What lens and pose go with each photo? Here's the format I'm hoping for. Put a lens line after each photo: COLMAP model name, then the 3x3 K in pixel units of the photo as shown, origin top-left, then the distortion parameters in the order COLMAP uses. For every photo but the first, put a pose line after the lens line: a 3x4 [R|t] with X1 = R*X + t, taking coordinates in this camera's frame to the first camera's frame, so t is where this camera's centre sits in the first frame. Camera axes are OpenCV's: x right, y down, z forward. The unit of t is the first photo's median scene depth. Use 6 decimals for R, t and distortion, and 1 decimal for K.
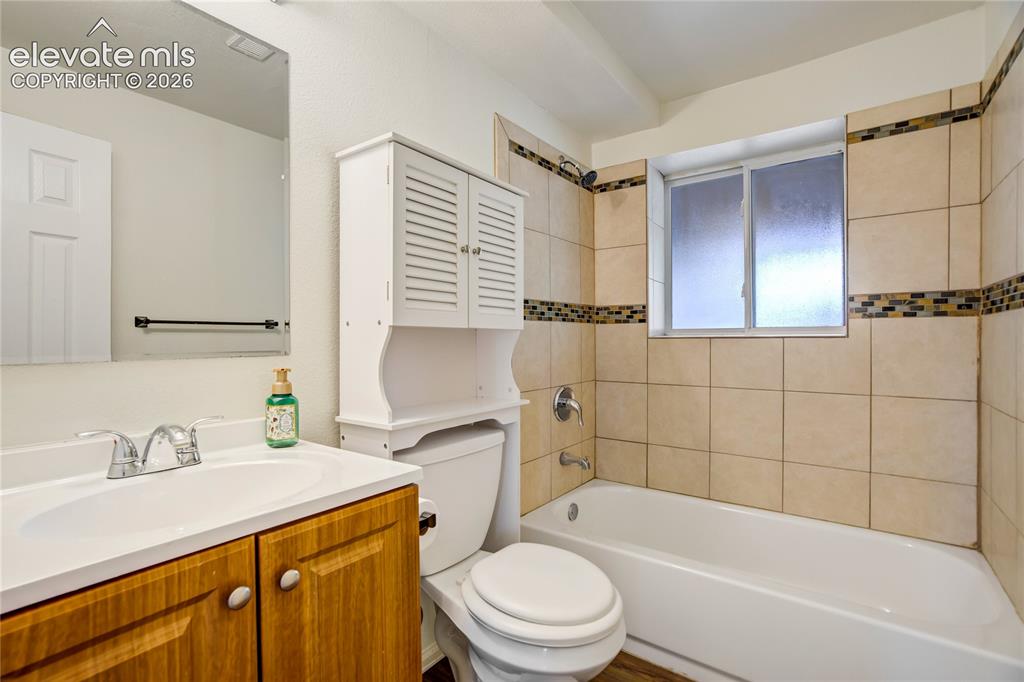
lens RADIAL K [[482.6, 0, 514.7], [0, 482.6, 340.5], [0, 0, 1]] dist [-0.019979, 0.010176]
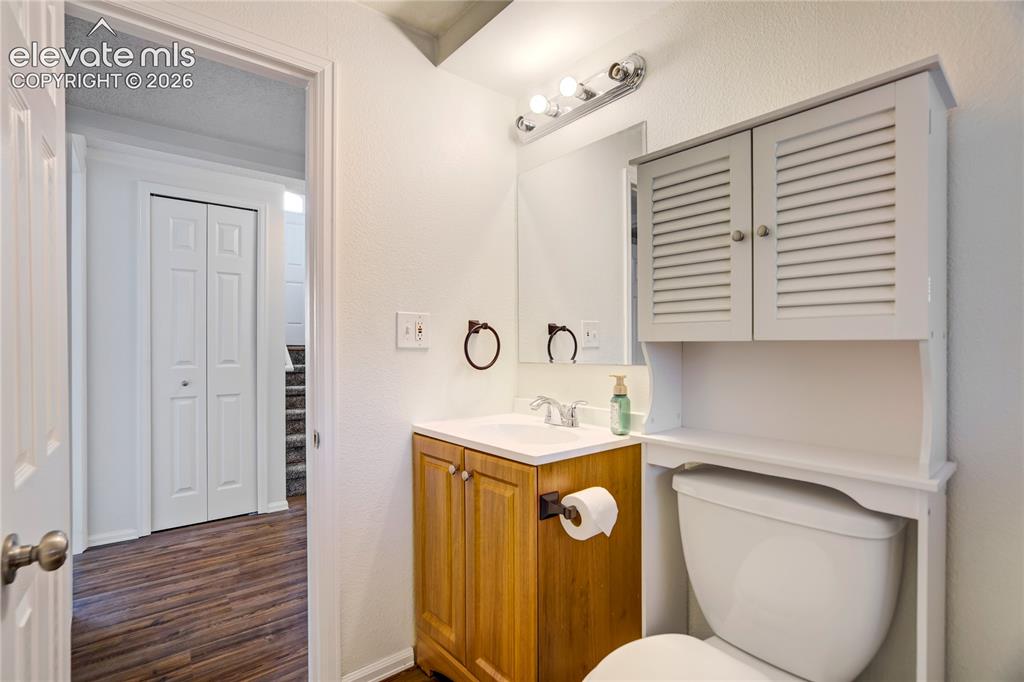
lens RADIAL K [[482.6, 0, 514.9], [0, 482.6, 346.2], [0, 0, 1]] dist [-0.019979, 0.010176]
pose [[-0.248256, 0.006314, -0.968674, 1.103898], [0.004510, 0.999975, 0.005362, -0.037978], [0.968684, -0.003038, -0.248278, 1.322195]]
